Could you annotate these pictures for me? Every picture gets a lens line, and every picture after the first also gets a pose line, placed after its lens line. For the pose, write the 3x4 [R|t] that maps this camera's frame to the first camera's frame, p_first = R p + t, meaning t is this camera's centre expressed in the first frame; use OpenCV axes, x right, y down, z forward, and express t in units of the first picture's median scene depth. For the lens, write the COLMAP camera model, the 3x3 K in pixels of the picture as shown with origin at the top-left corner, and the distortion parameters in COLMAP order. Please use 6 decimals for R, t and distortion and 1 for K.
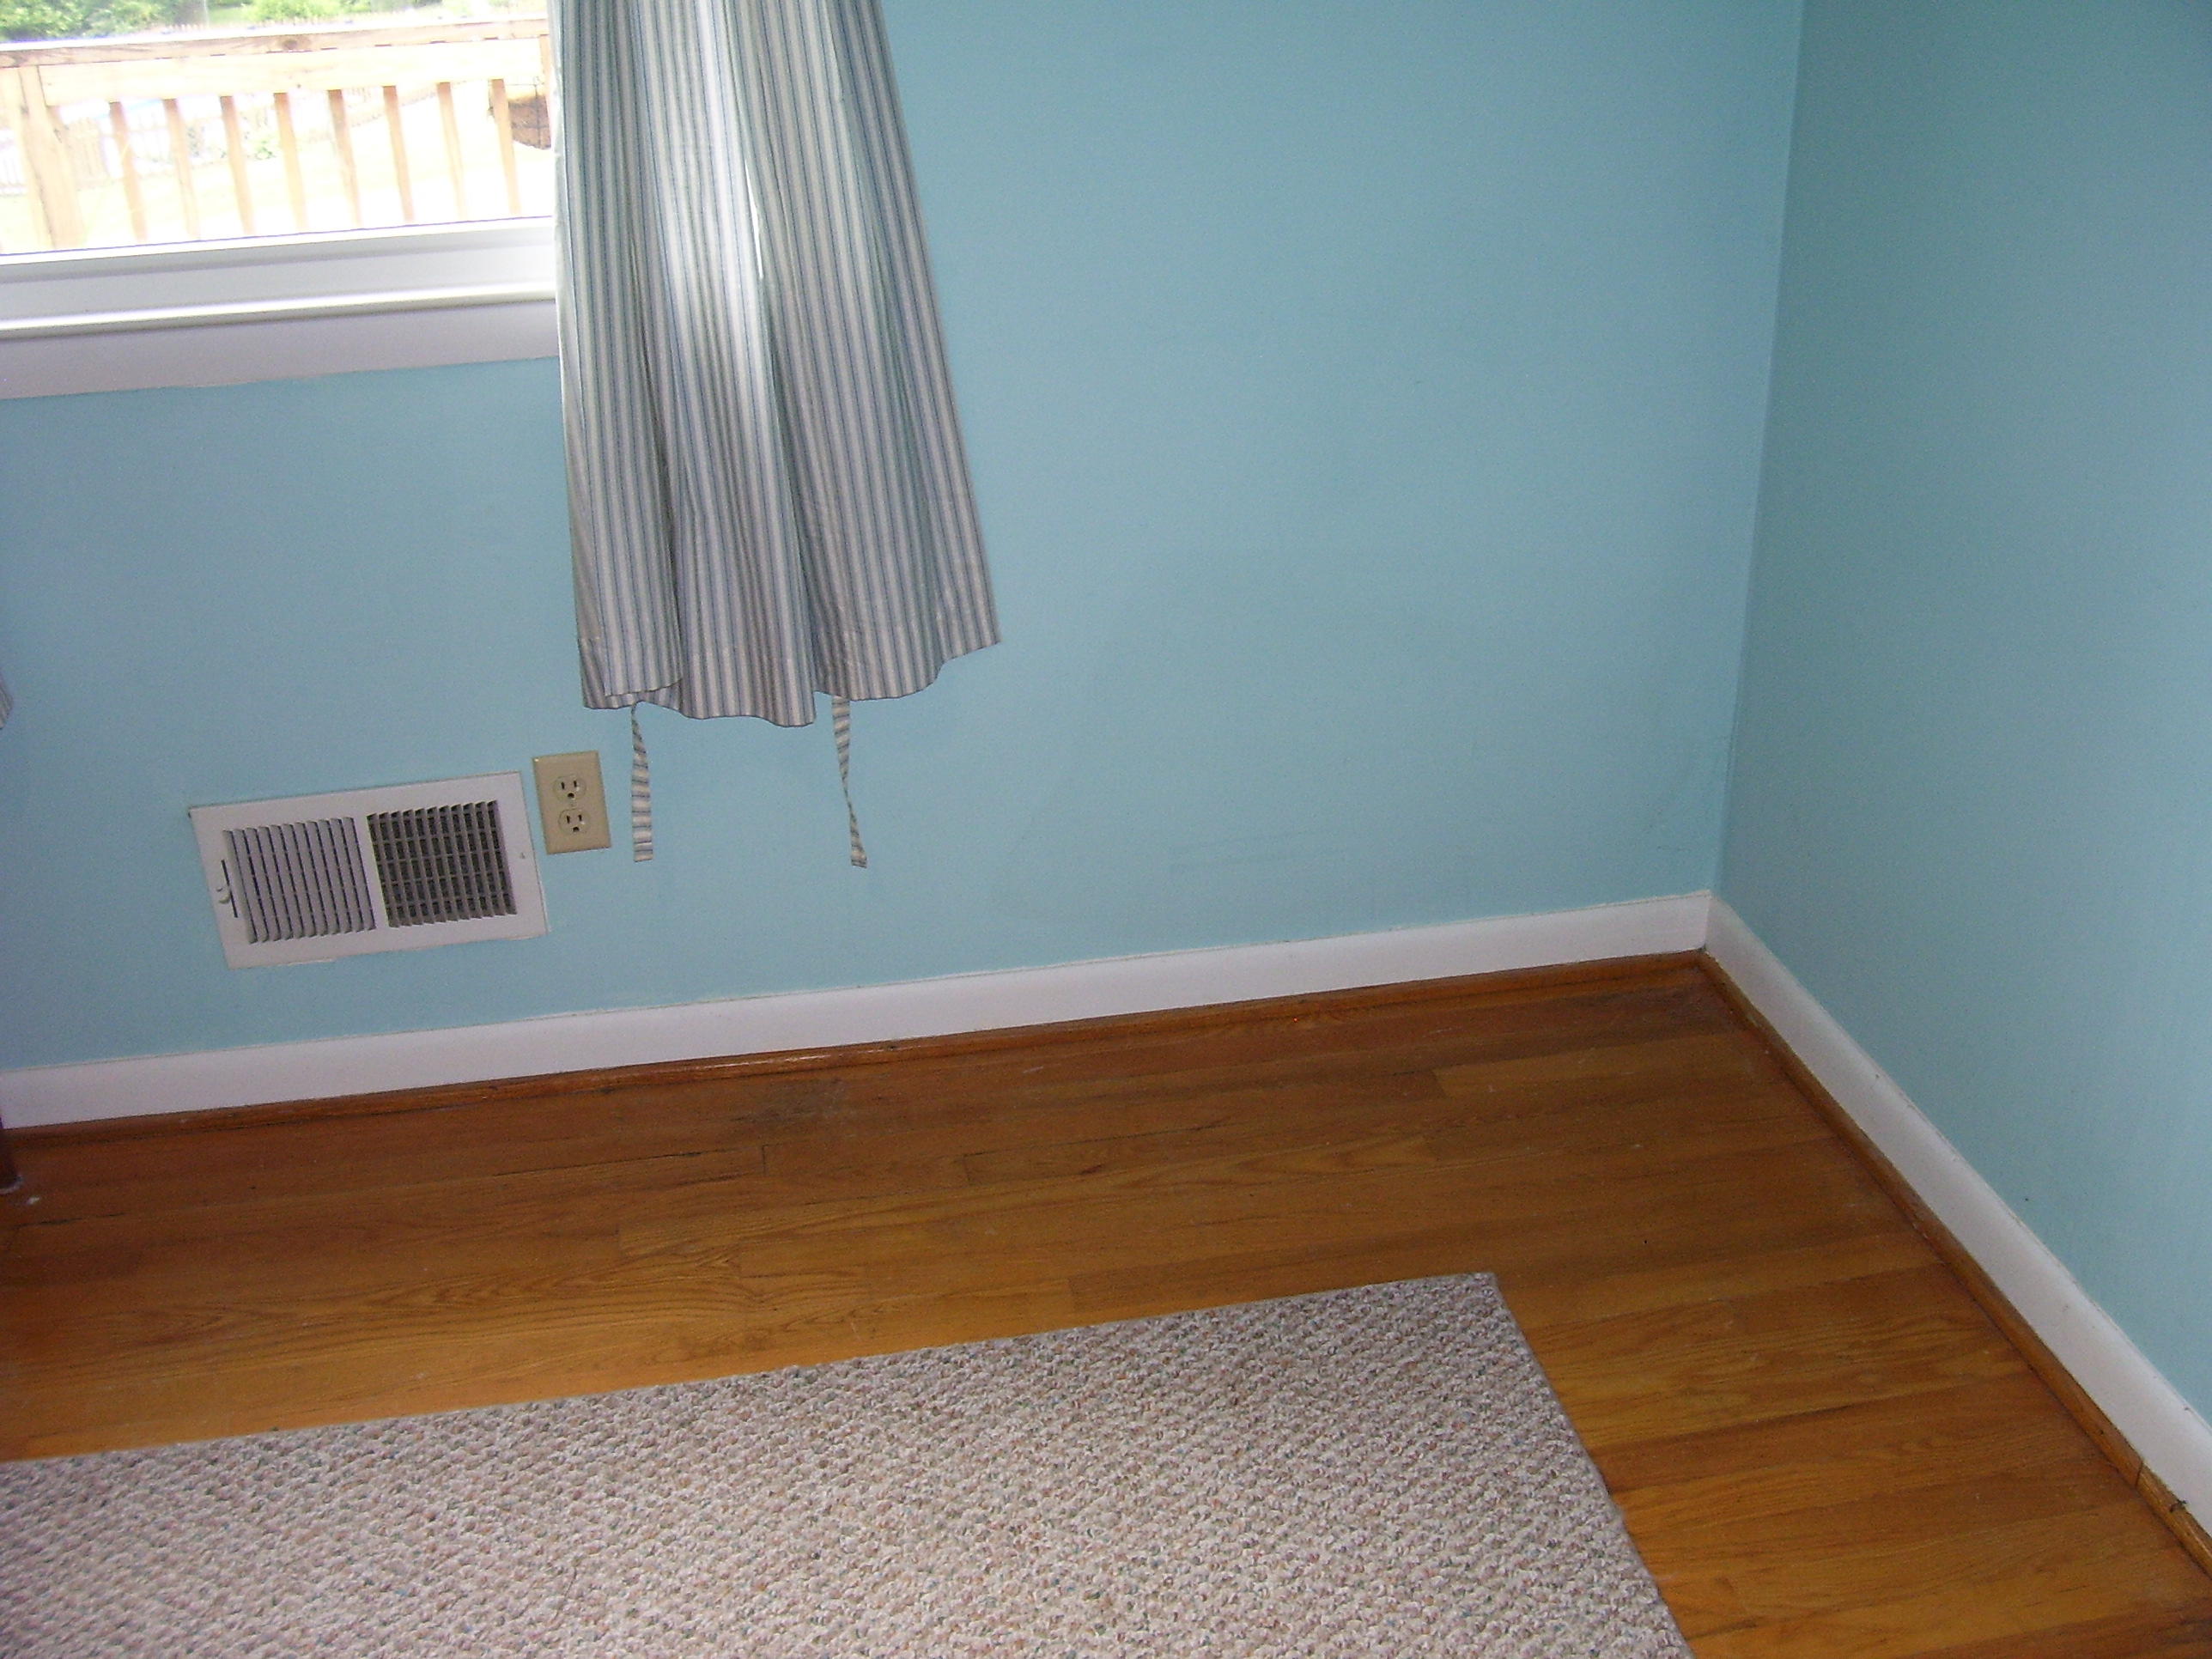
lens RADIAL K [[2212.2, 0, 1134.7], [0, 2212.2, 832.2], [0, 0, 1]] dist [-0.191604, 0.181860]
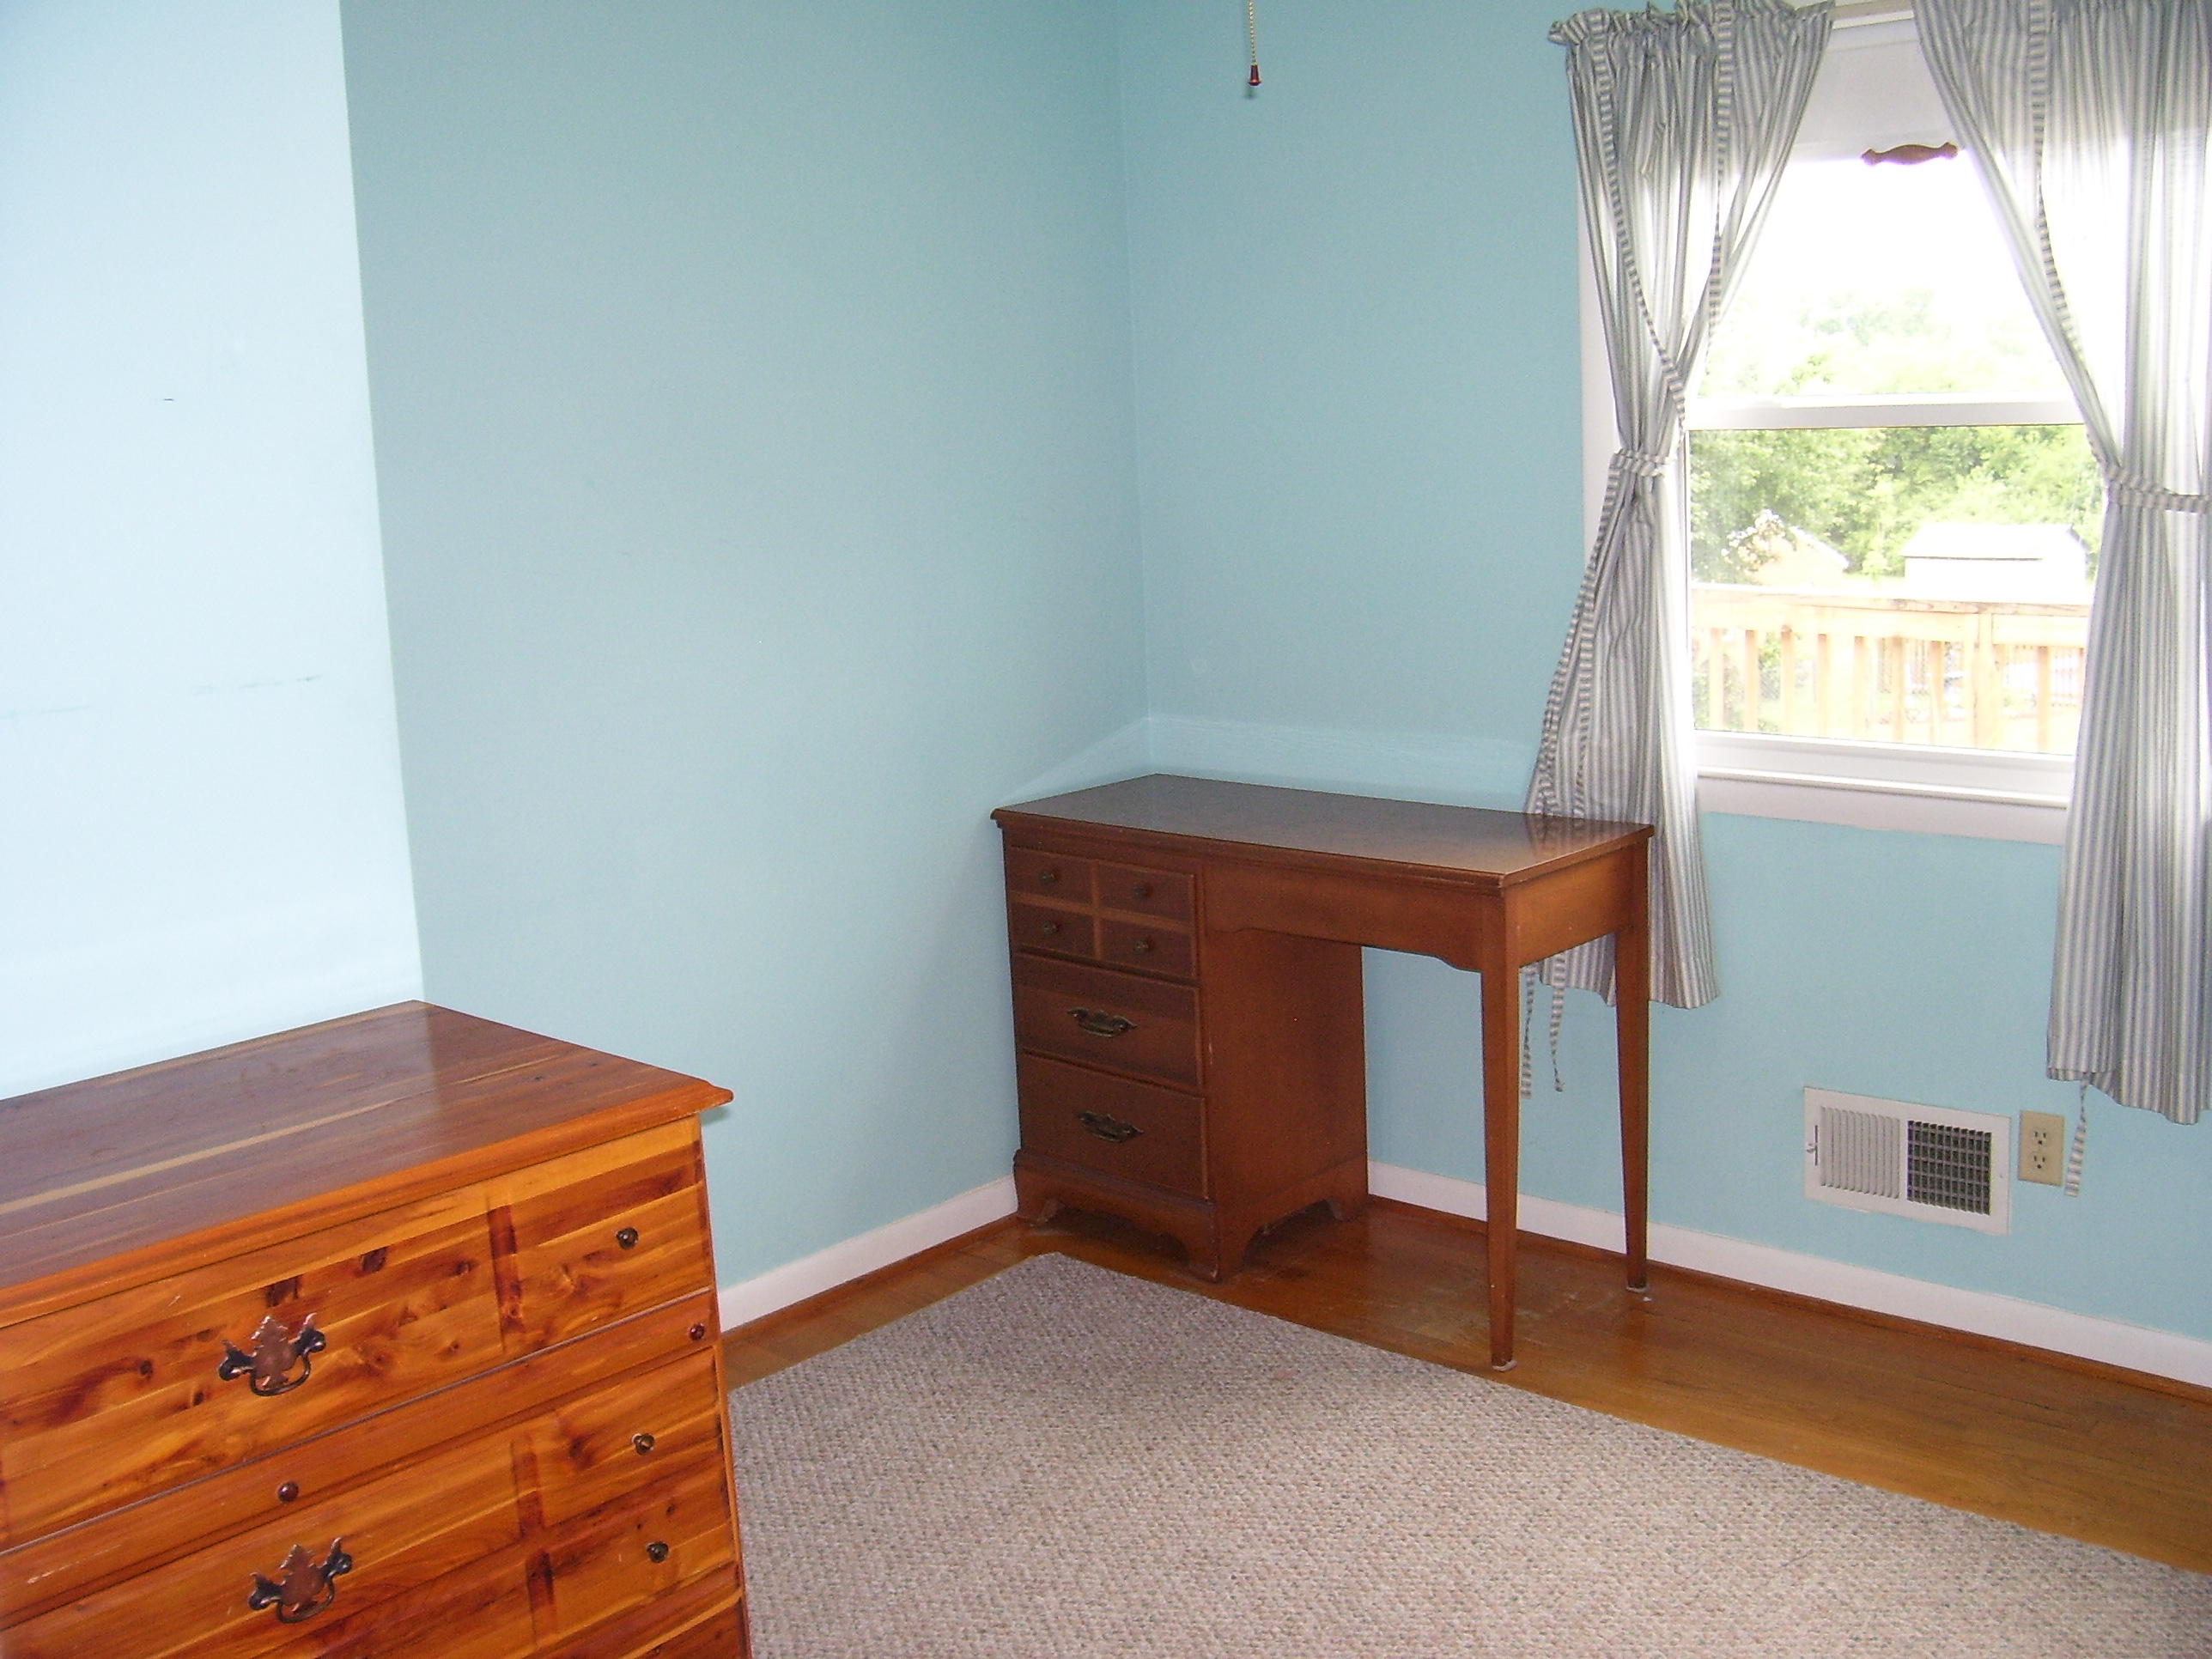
lens RADIAL K [[2212.2, 0, 1134.7], [0, 2212.2, 832.2], [0, 0, 1]] dist [-0.191604, 0.181860]
pose [[0.611065, 0.132084, -0.780483, 0.483212], [-0.312108, 0.946307, -0.084212, 0.100833], [0.727453, 0.295054, 0.619479, -0.403442]]
